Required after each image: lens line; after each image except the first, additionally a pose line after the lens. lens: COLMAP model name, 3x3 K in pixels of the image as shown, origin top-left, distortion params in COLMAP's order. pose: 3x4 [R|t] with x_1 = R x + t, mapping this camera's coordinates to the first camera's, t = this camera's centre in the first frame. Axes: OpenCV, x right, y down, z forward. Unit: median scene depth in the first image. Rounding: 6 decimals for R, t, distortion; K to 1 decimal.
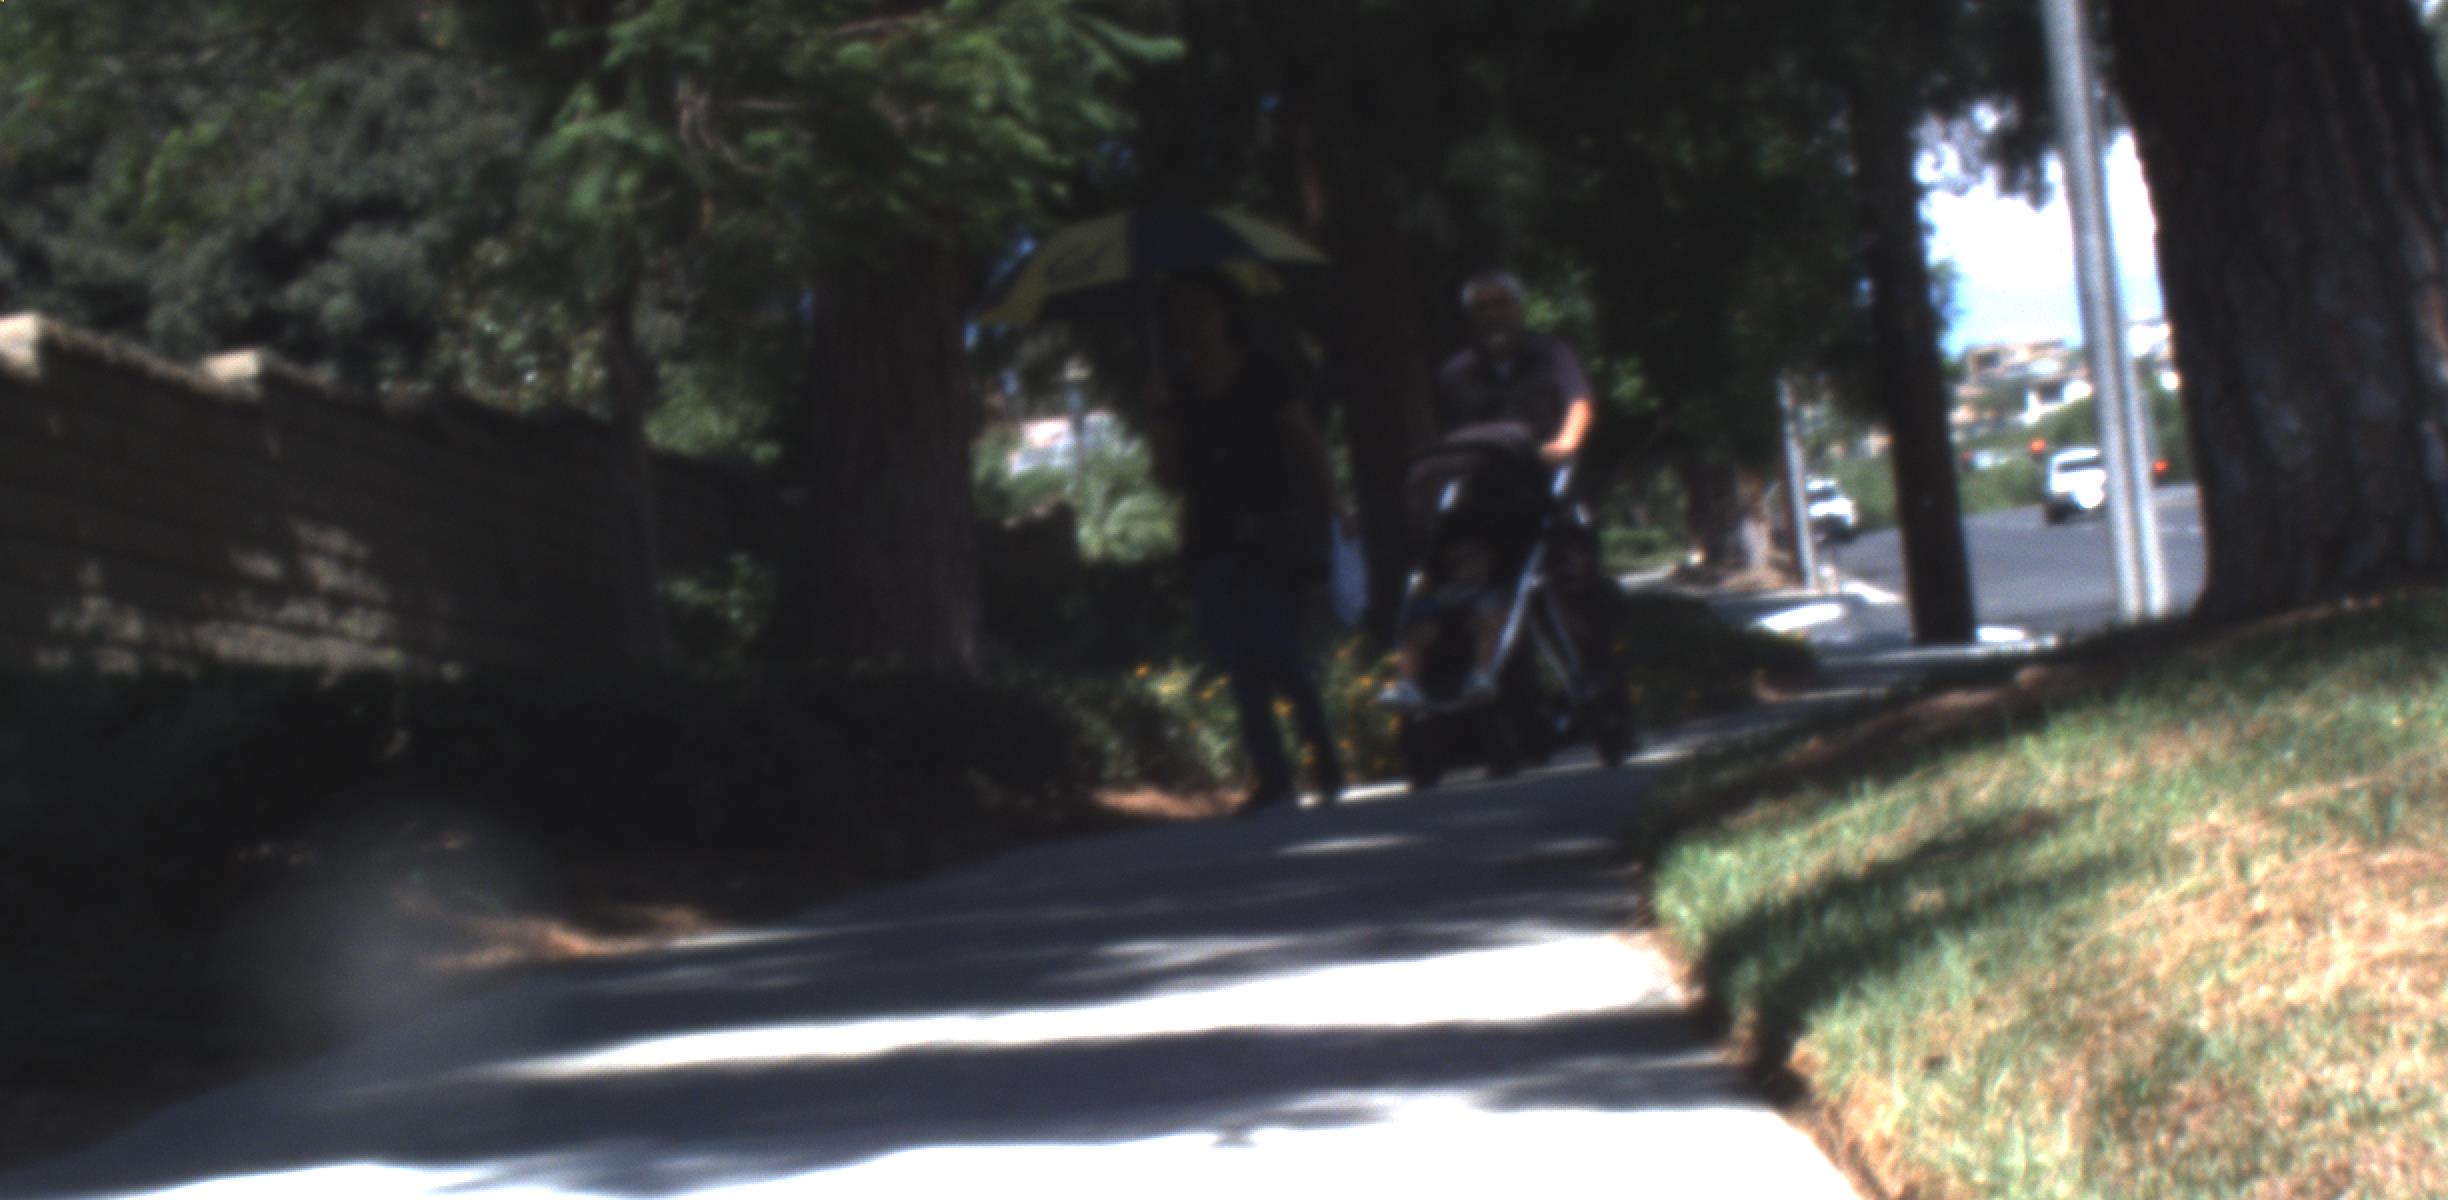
lens RADIAL K [[4704.1, 0, 1304.3], [0, 4704.1, 1017.9], [0, 0, 1]] dist [-0.196294, 0.858490]
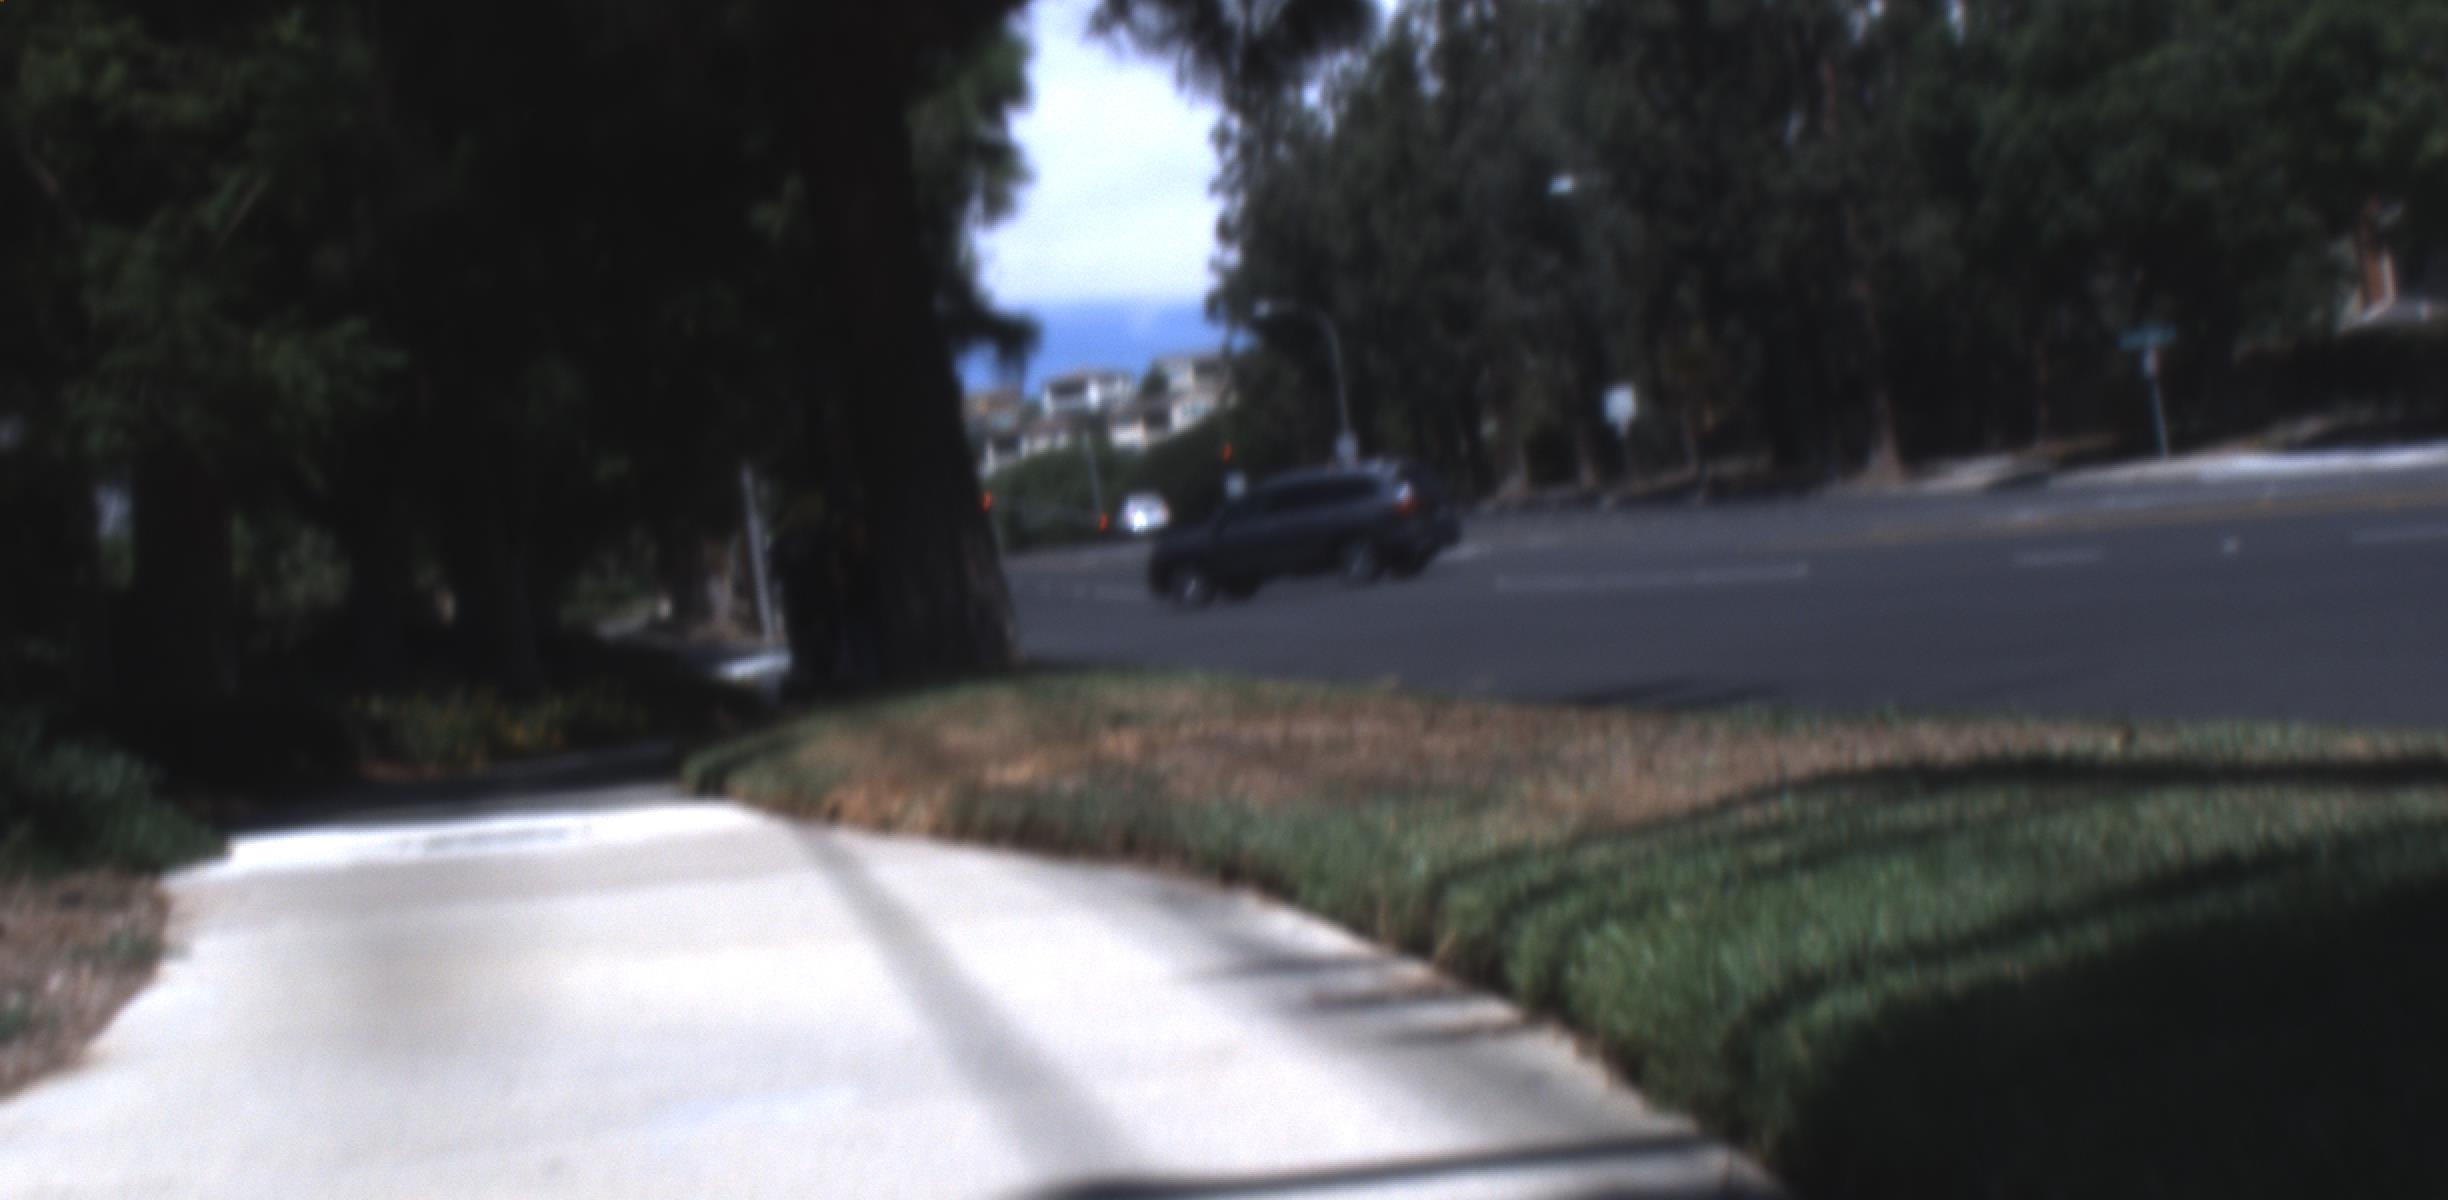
lens RADIAL K [[4704.1, 0, 1304.3], [0, 4704.1, 1017.9], [0, 0, 1]] dist [-0.196294, 0.858490]
pose [[0.975979, -0.004365, 0.217819, -0.031366], [0.006394, 0.999942, -0.008612, 0.026301], [-0.217769, 0.009798, 0.975951, -0.330525]]
